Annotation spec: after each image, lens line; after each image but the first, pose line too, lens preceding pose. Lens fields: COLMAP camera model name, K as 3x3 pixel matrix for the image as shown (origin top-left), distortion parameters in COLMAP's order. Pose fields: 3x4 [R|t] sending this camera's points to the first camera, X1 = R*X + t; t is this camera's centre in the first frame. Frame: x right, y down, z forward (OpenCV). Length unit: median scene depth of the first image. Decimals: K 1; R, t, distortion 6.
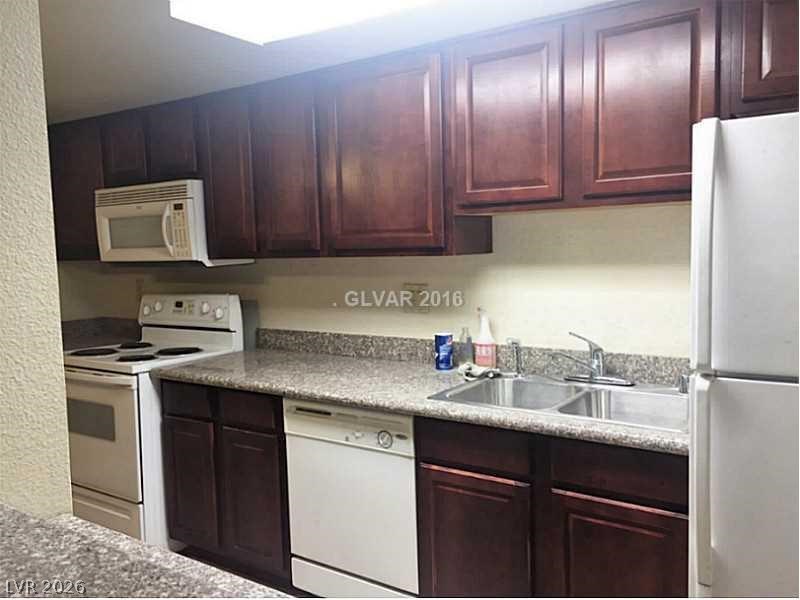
lens RADIAL K [[678.2, 0, 400.0], [0, 678.2, 300.0], [0, 0, 1]] dist [0.037214, -0.000878]
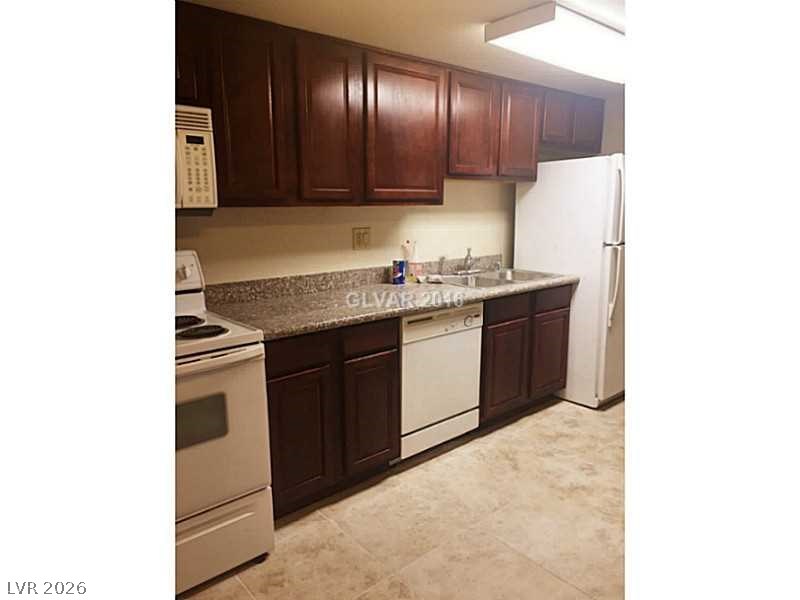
lens RADIAL K [[507.3, 0, 400.0], [0, 507.3, 300.0], [0, 0, 1]] dist [0.044309, 0.000326]
pose [[0.251515, -0.154199, 0.955491, -0.903996], [0.077293, 0.987274, 0.138982, -0.016173], [-0.964762, 0.038897, 0.260233, 0.638154]]
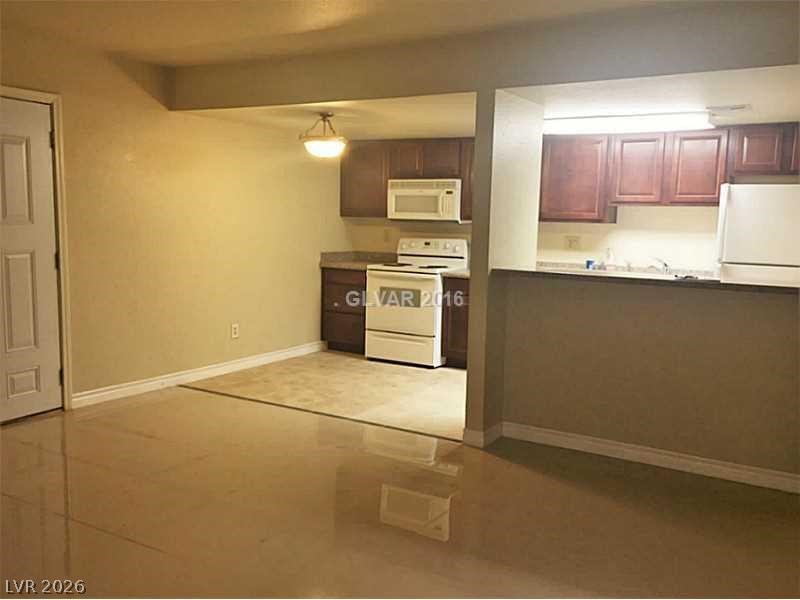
lens RADIAL K [[678.2, 0, 400.0], [0, 678.2, 300.0], [0, 0, 1]] dist [0.037214, -0.000878]
pose [[0.998352, 0.048412, 0.030816, -0.532184], [-0.049649, 0.997936, 0.040731, 0.104885], [-0.028781, -0.042194, 0.998695, -1.011505]]
